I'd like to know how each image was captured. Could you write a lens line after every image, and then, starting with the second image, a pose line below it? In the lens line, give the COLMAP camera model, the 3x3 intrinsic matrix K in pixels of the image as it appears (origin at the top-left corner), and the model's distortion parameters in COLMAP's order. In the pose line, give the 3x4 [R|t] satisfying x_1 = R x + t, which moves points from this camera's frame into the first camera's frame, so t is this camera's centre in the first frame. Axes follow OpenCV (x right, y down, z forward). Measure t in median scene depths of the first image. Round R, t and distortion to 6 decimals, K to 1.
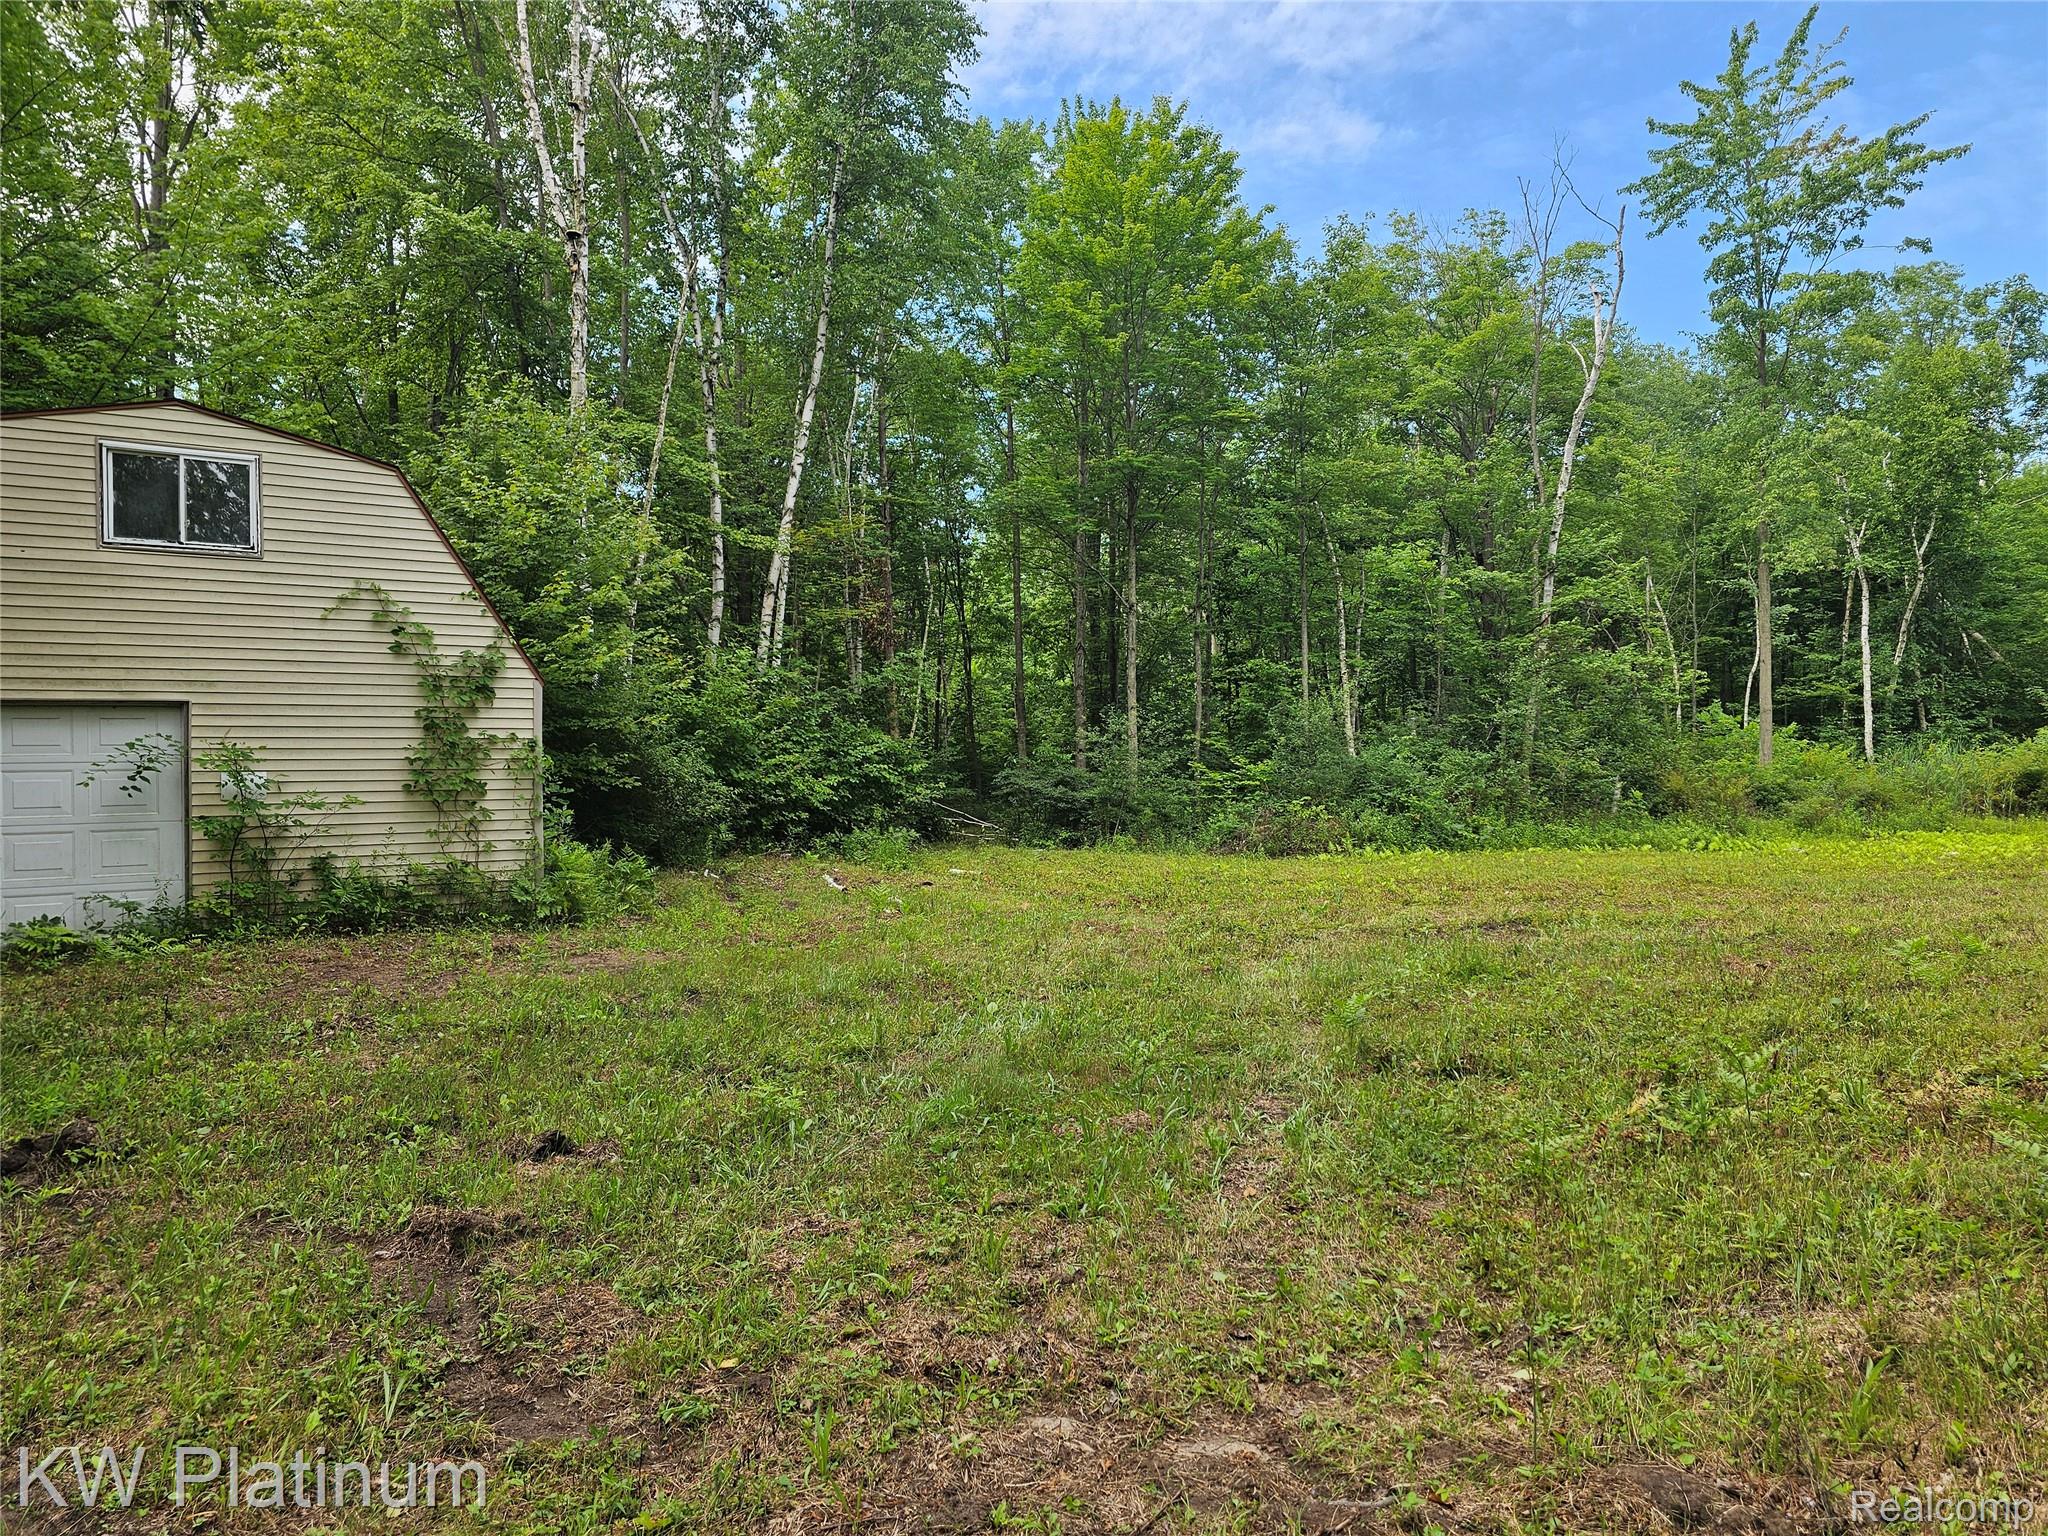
lens RADIAL K [[1335.2, 0, 1028.6], [0, 1335.2, 762.9], [0, 0, 1]] dist [0.056879, -0.042685]
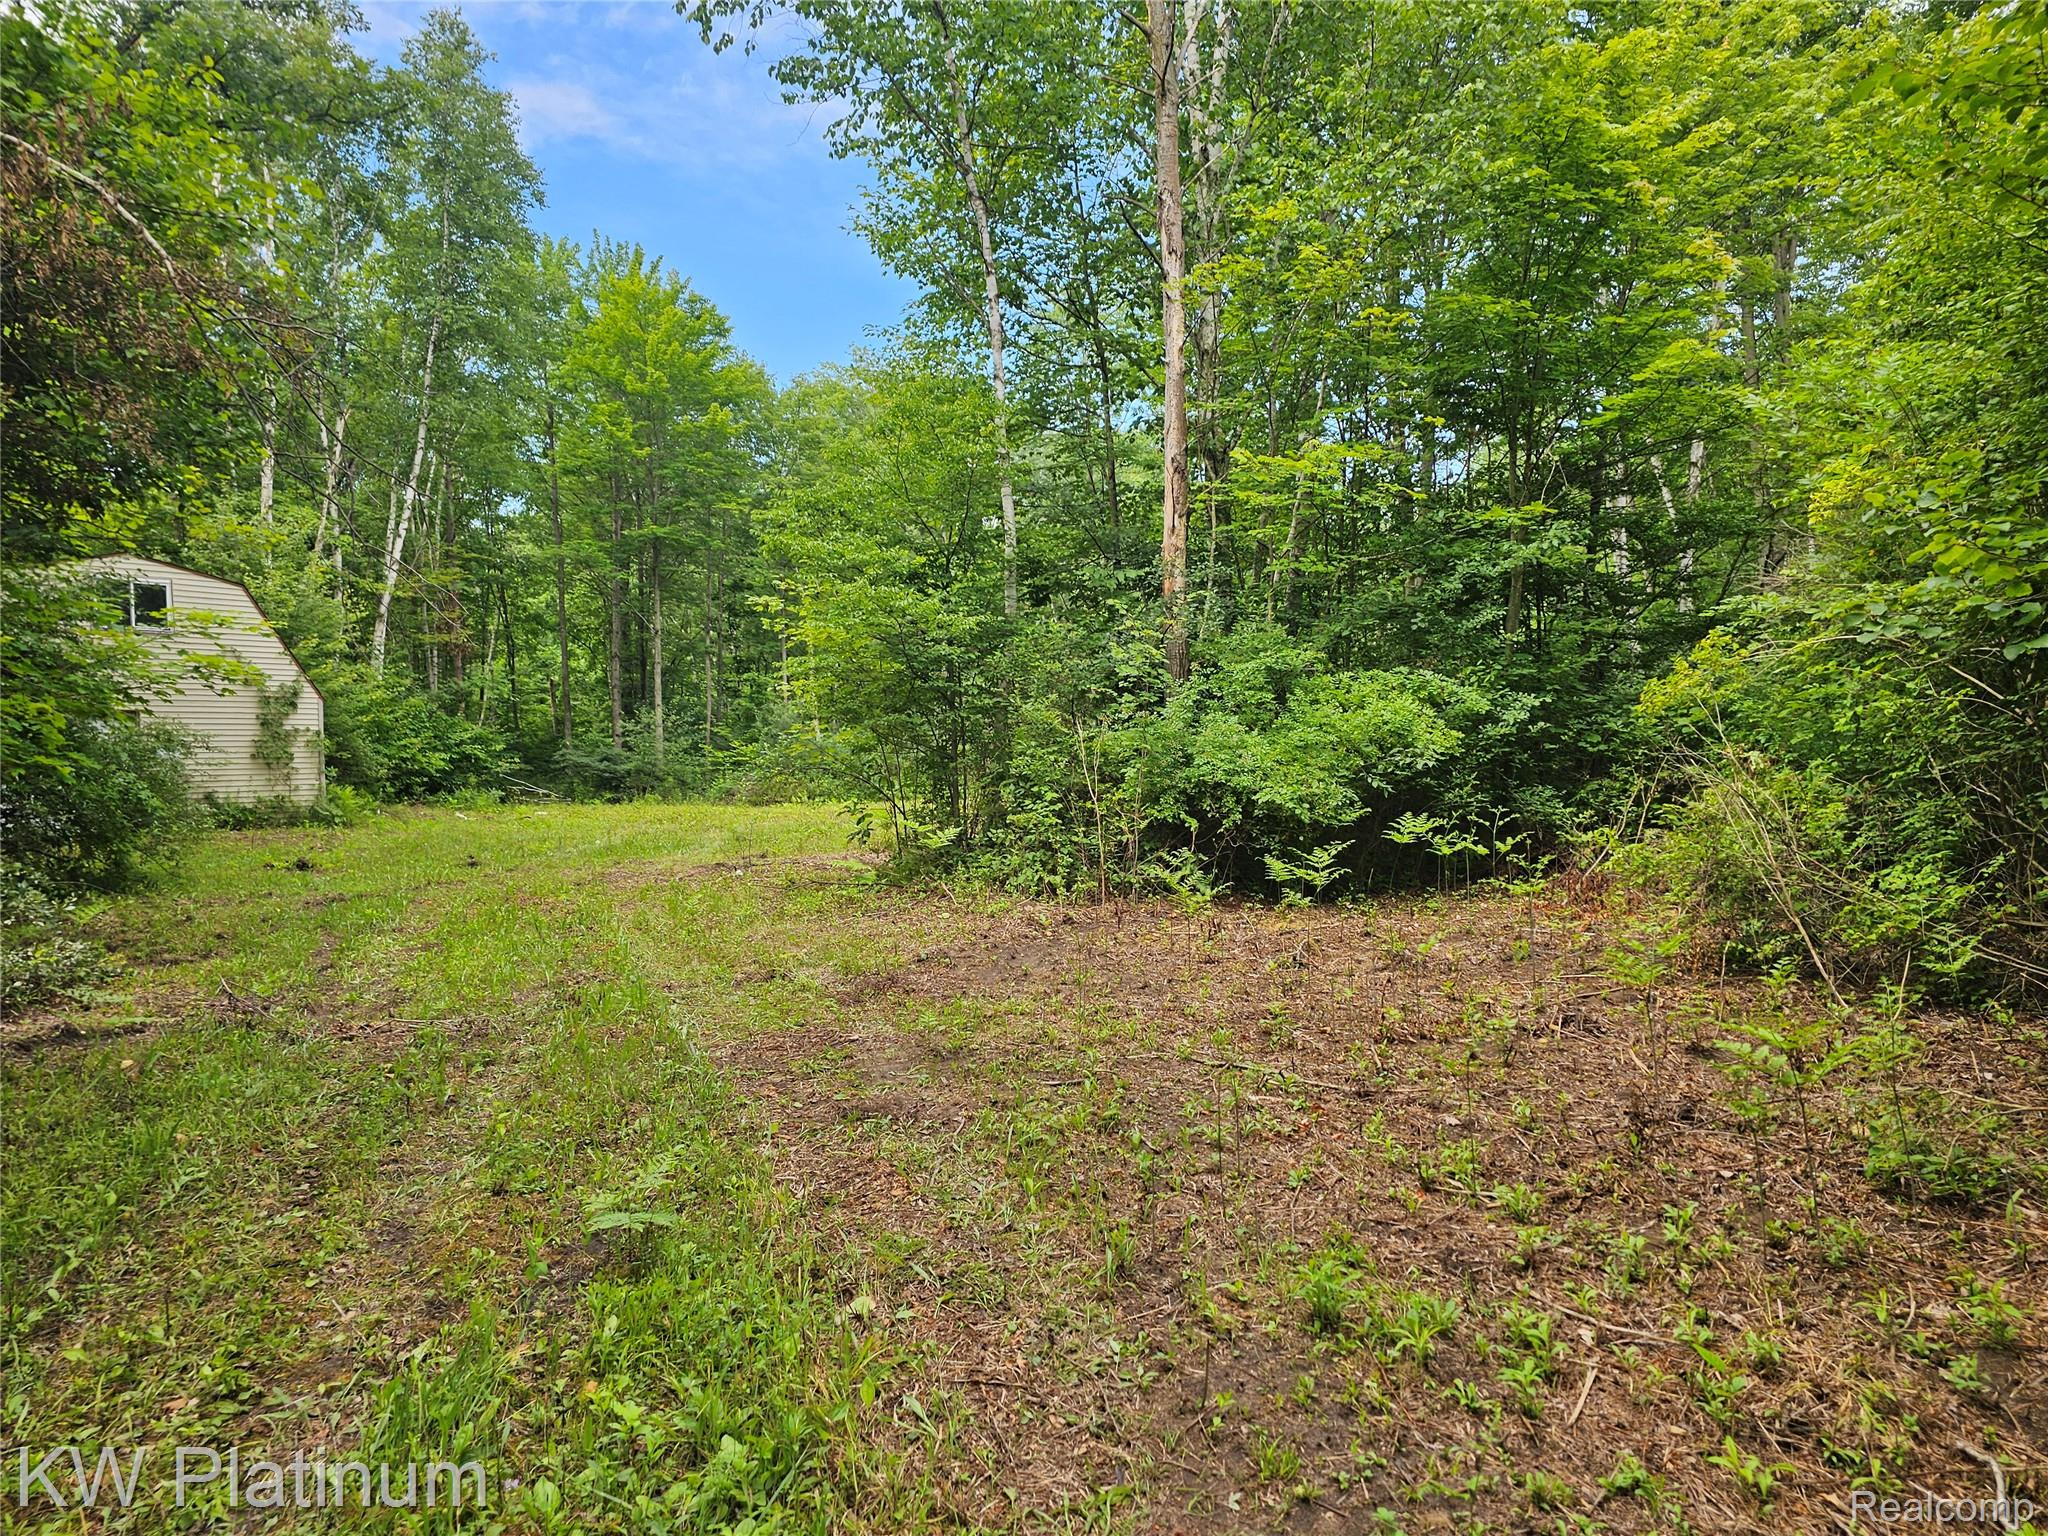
lens RADIAL K [[1226.8, 0, 1034.9], [0, 1226.8, 788.9], [0, 0, 1]] dist [0.035115, -0.001986]
pose [[0.931520, -0.011203, 0.363517, -0.030026], [-0.001437, 0.999404, 0.034482, 0.001124], [-0.363687, -0.032643, 0.930949, -0.422274]]
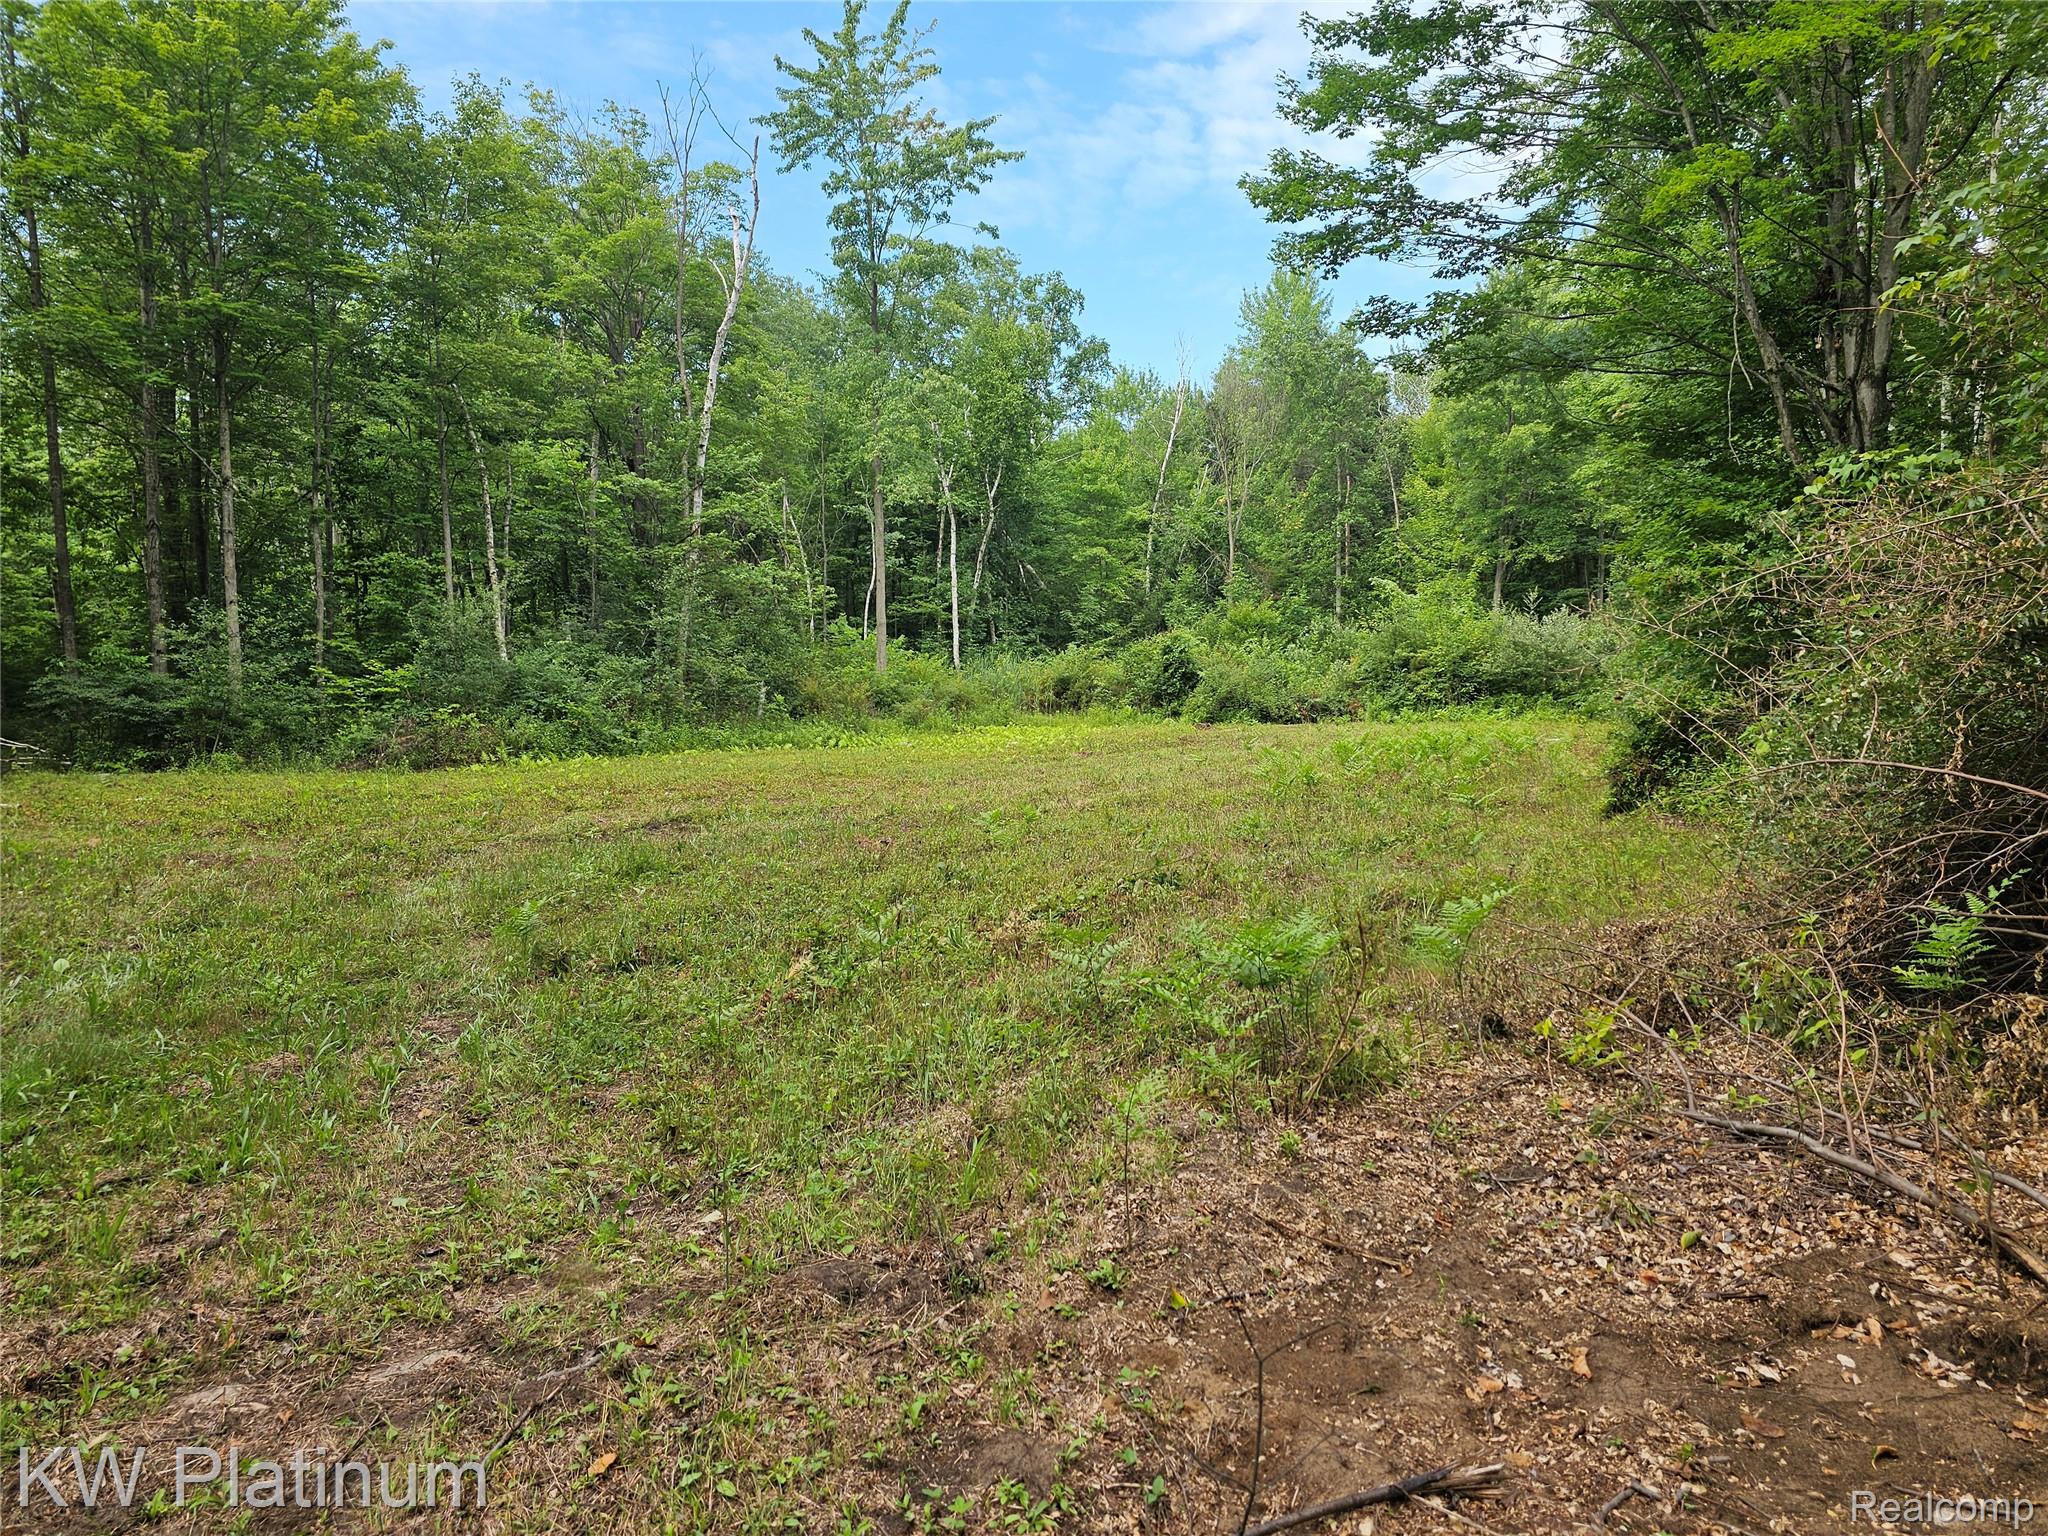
lens RADIAL K [[1335.2, 0, 1030.2], [0, 1335.2, 756.1], [0, 0, 1]] dist [0.056879, -0.042685]
pose [[0.819358, -0.035582, 0.572177, -0.003347], [-0.001364, 0.997948, 0.064013, 0.000676], [-0.573281, -0.053230, 0.817628, -0.002241]]
